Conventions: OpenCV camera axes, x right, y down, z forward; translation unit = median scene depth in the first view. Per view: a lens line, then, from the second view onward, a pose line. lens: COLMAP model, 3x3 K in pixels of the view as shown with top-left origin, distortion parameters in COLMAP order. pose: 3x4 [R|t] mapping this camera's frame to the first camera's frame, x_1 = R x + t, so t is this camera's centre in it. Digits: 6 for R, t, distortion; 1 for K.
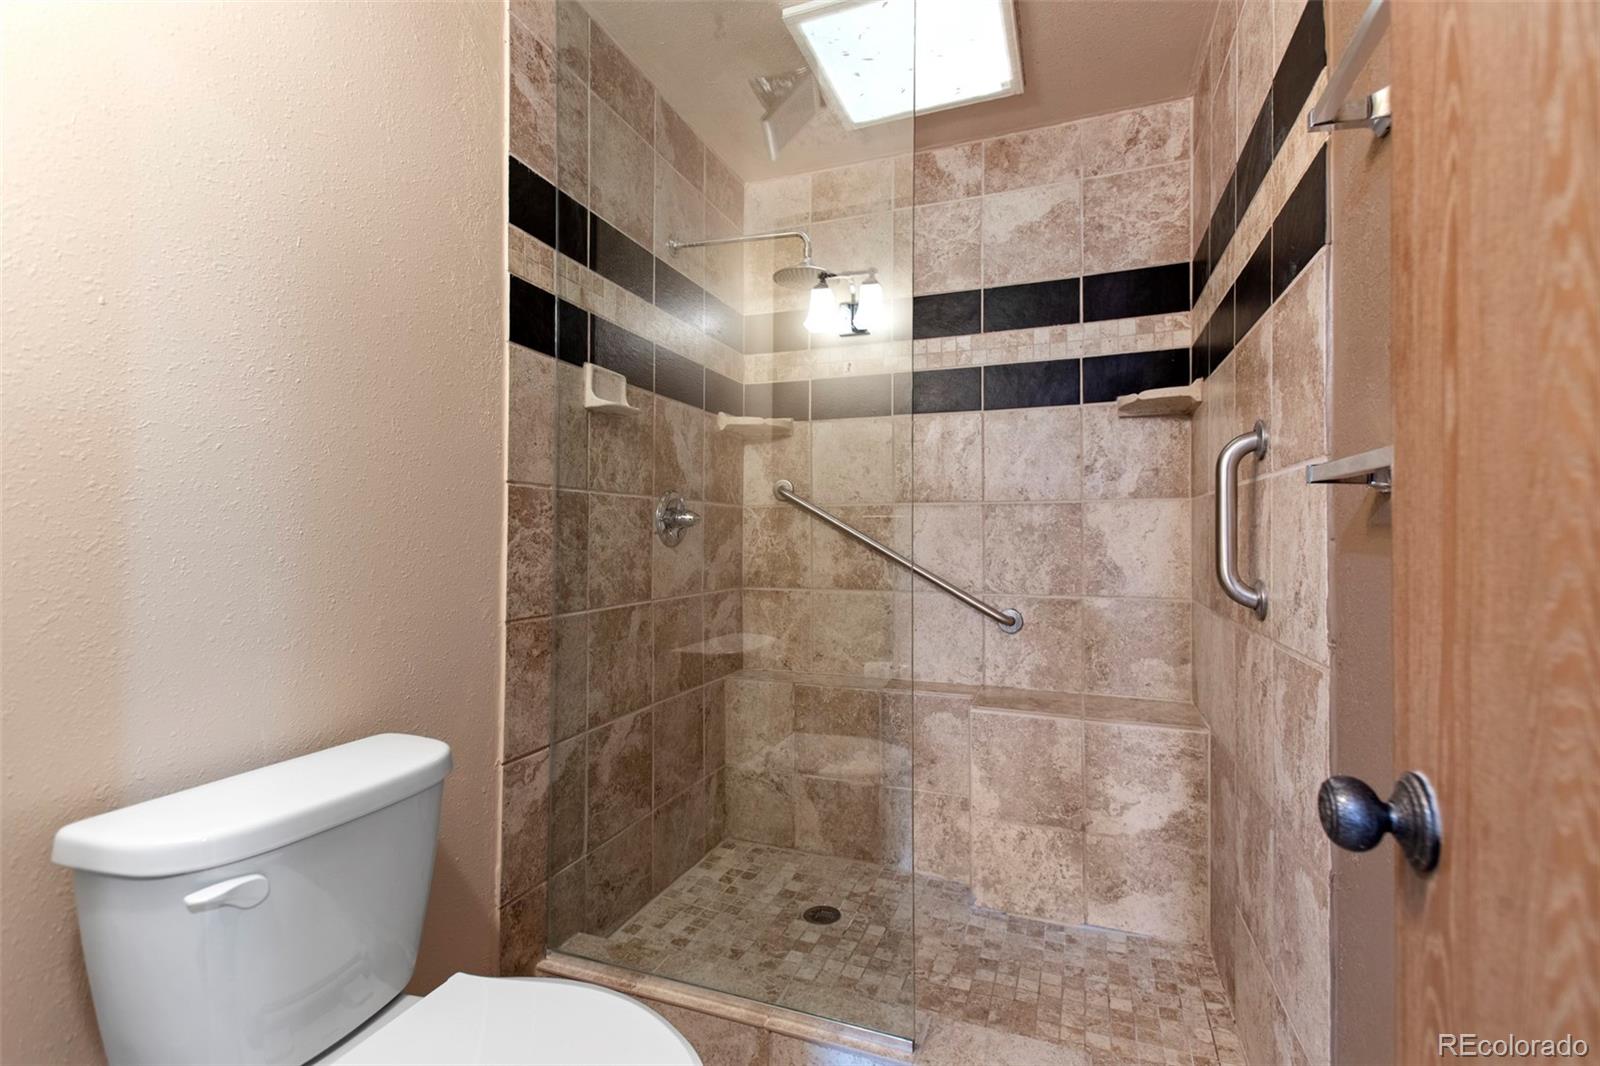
lens RADIAL K [[721.1, 0, 804.0], [0, 721.1, 534.2], [0, 0, 1]] dist [0.043167, -0.014208]
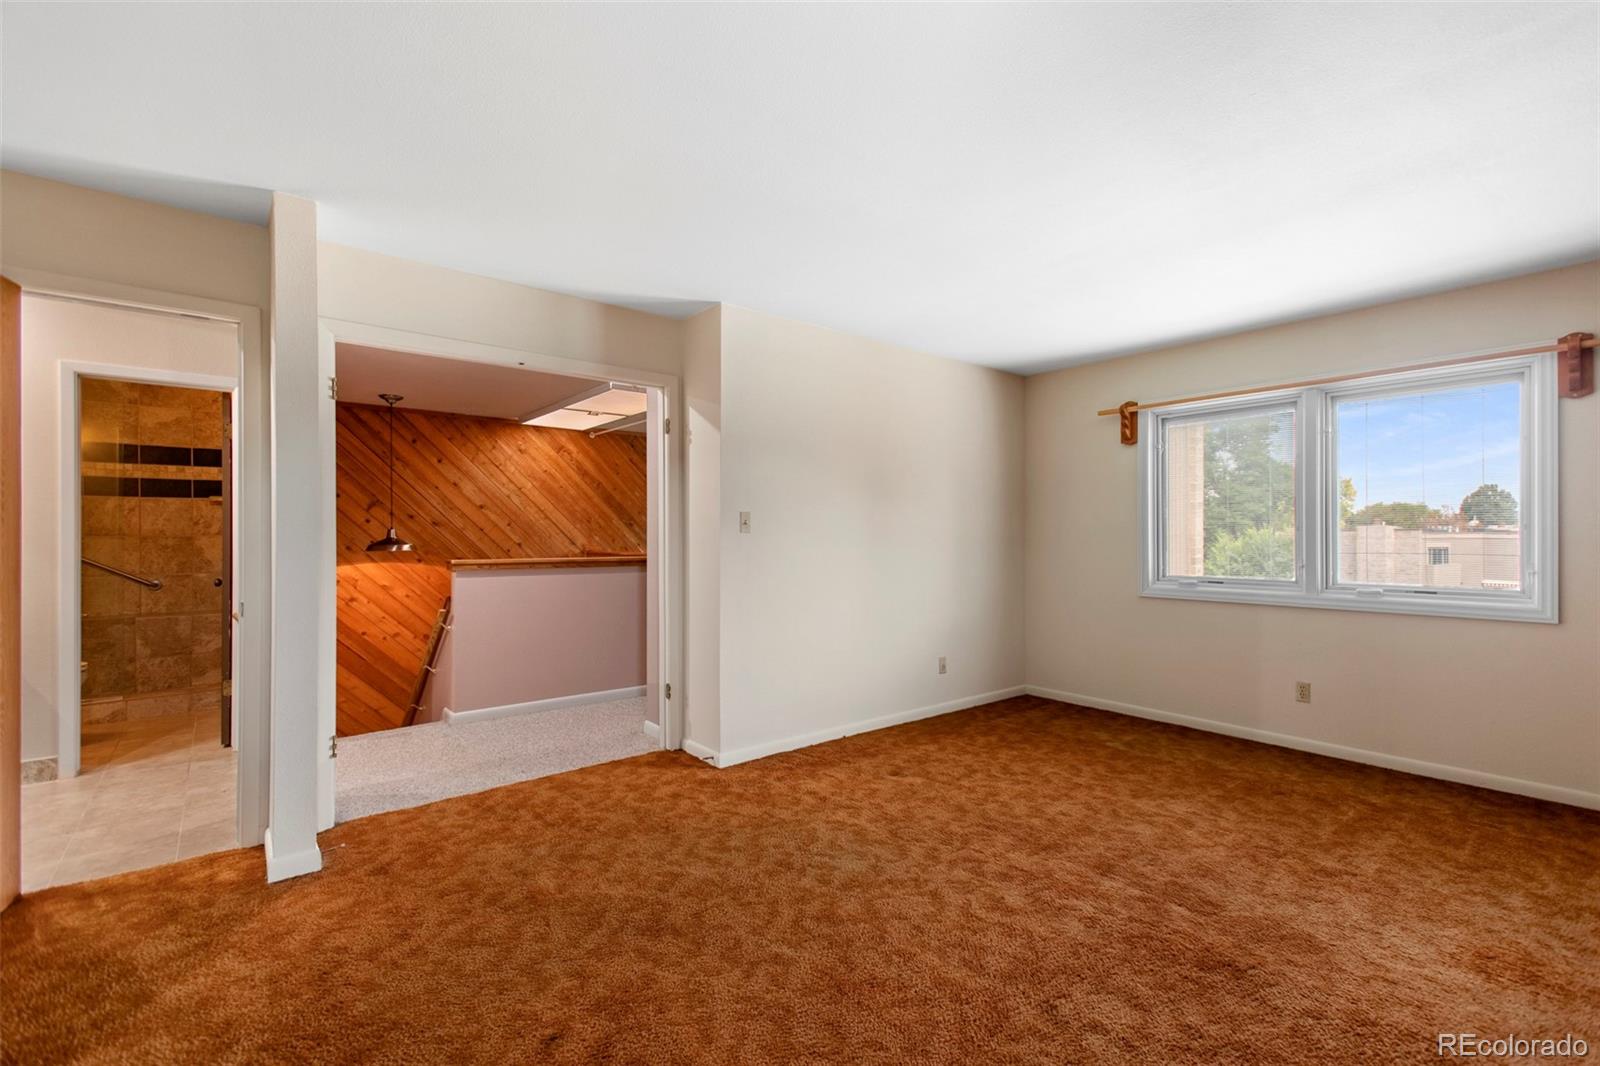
lens RADIAL K [[701.0, 0, 806.5], [0, 701.0, 531.2], [0, 0, 1]] dist [0.015910, -0.000825]
pose [[0.500029, 0.002203, 0.866006, -0.700321], [0.003634, 0.999983, -0.004642, -0.042783], [-0.866001, 0.005468, 0.500012, -2.125492]]
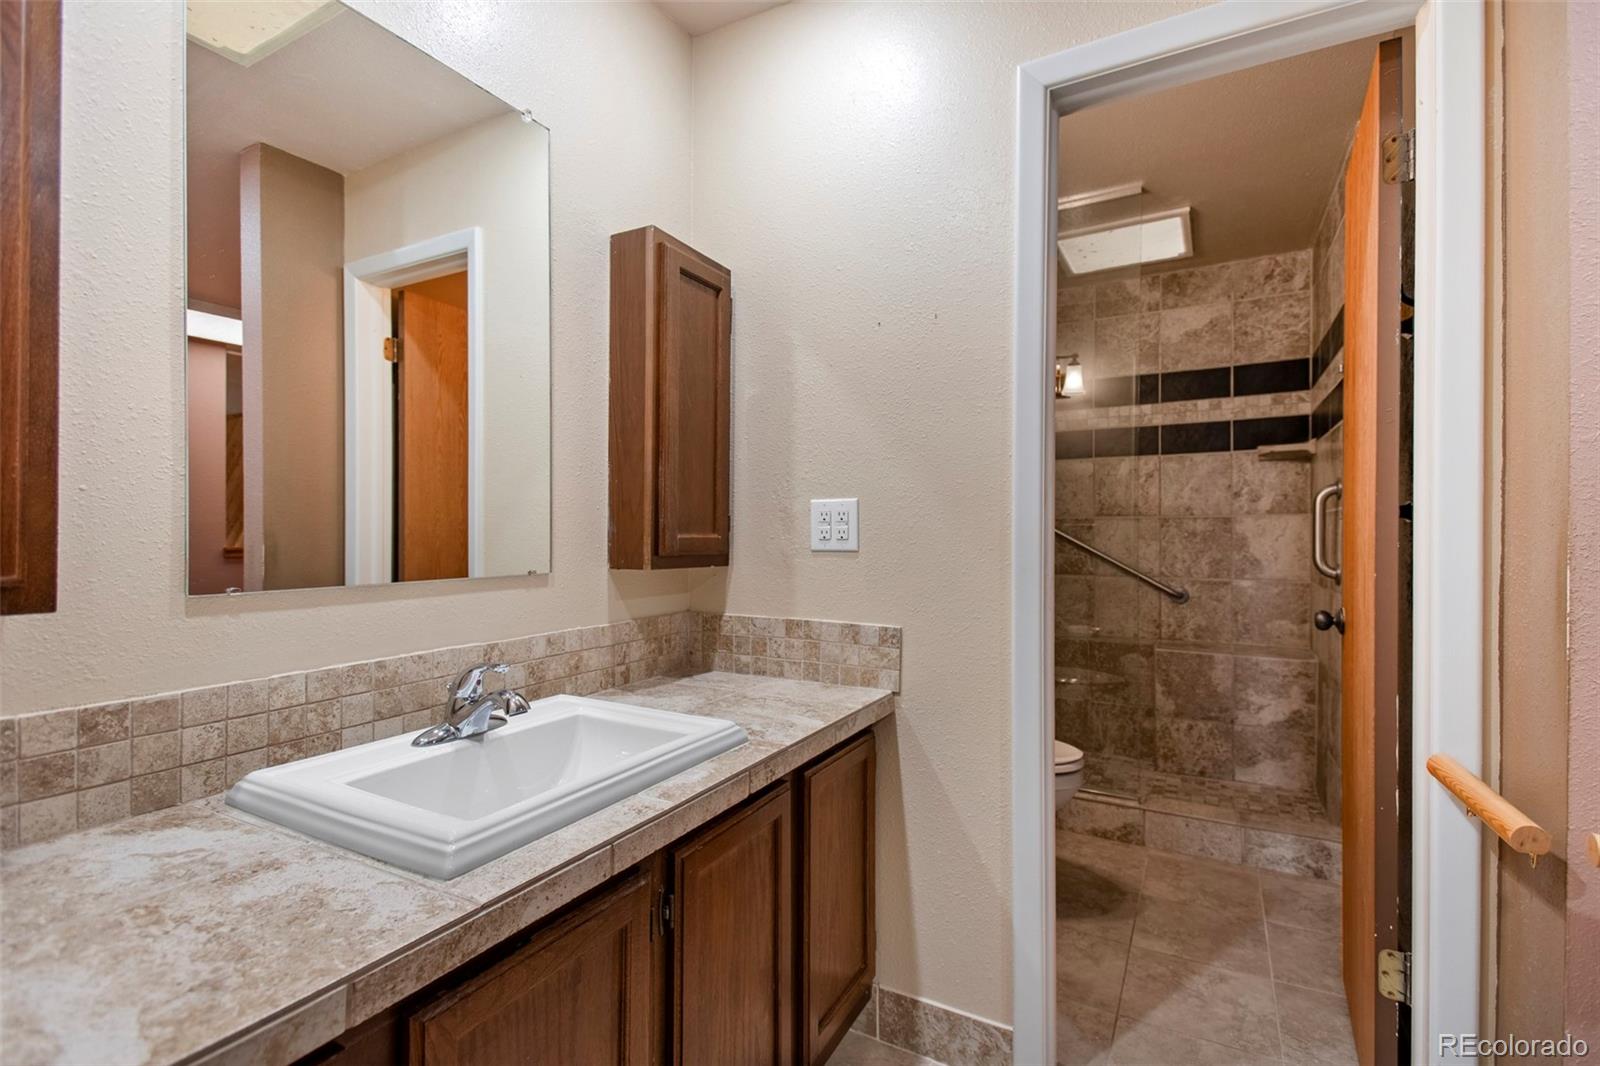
lens RADIAL K [[726.1, 0, 812.5], [0, 726.1, 537.5], [0, 0, 1]] dist [0.046181, -0.018132]
pose [[0.989899, 0.002929, -0.141745, -0.260586], [-0.002213, 0.999984, 0.005214, -0.006721], [0.141758, -0.004848, 0.989889, -0.631913]]
